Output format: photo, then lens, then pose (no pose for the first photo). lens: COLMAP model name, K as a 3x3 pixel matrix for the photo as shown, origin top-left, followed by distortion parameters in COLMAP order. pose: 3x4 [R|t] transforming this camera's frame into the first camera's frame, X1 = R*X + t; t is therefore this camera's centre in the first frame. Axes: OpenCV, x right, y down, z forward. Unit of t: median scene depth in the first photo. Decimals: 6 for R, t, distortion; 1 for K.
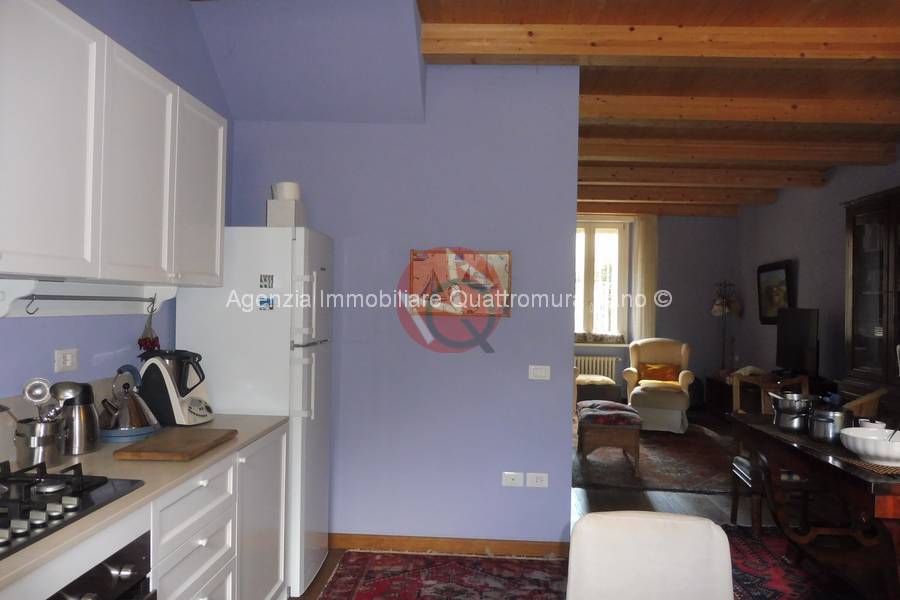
lens RADIAL K [[663.0, 0, 448.5], [0, 663.0, 302.5], [0, 0, 1]] dist [-0.023827, -0.008143]
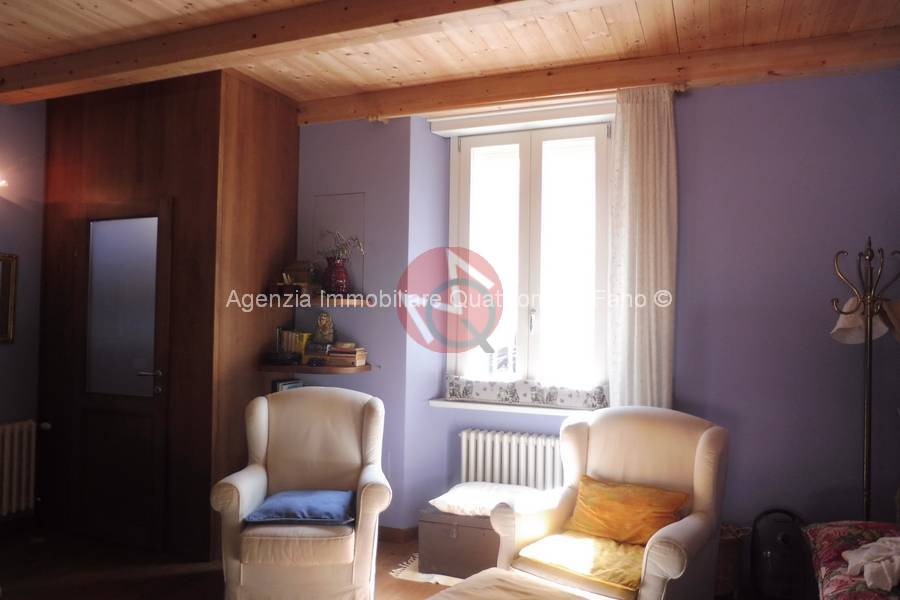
lens RADIAL K [[663.0, 0, 448.5], [0, 663.0, 302.5], [0, 0, 1]] dist [-0.023827, -0.008143]
pose [[0.945009, -0.019392, -0.326469, 0.324317], [0.008952, 0.999400, -0.033450, 0.008264], [0.326921, 0.028688, 0.944616, 0.605992]]
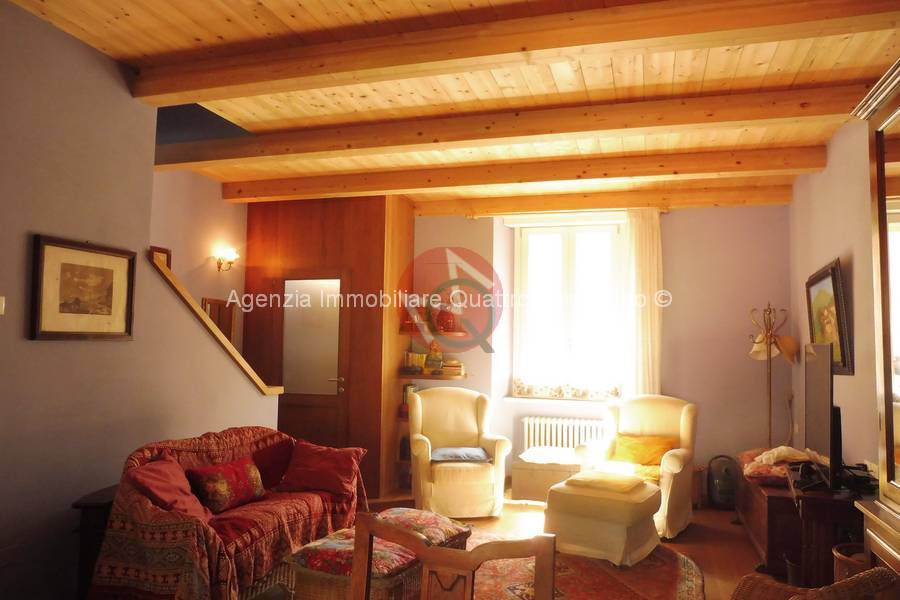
lens RADIAL K [[663.0, 0, 448.5], [0, 663.0, 302.5], [0, 0, 1]] dist [-0.023827, -0.008143]
pose [[0.971254, -0.023037, -0.236928, 0.271548], [0.006874, 0.997605, -0.068820, 0.007083], [0.237946, 0.065213, 0.969087, 0.311922]]
